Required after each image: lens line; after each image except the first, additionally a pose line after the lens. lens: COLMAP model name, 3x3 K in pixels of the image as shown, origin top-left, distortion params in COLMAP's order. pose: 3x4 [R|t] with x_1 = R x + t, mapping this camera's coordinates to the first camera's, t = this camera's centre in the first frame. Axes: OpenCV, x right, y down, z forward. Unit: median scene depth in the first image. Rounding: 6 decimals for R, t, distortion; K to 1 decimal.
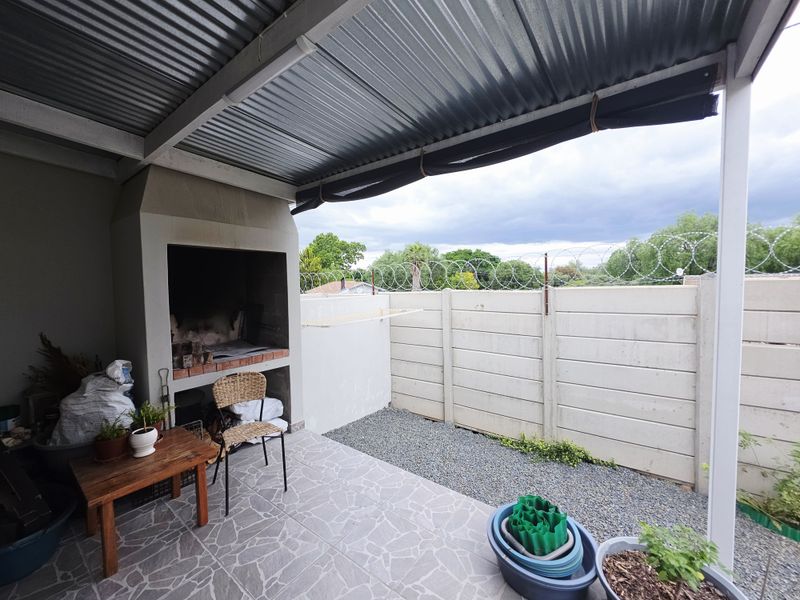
lens RADIAL K [[322.9, 0, 400.9], [0, 322.9, 297.7], [0, 0, 1]] dist [-0.003012, -0.000582]
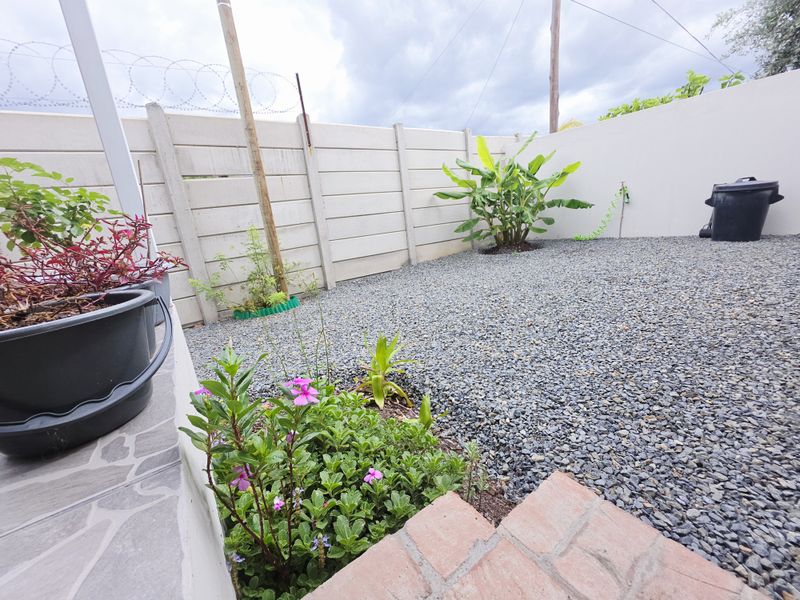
lens RADIAL K [[322.9, 0, 398.9], [0, 322.9, 299.0], [0, 0, 1]] dist [-0.003012, -0.000582]
pose [[0.304901, -0.249650, 0.919081, 0.128185], [0.134313, 0.966659, 0.218016, 0.357704], [-0.942866, 0.056971, 0.328267, 0.009748]]
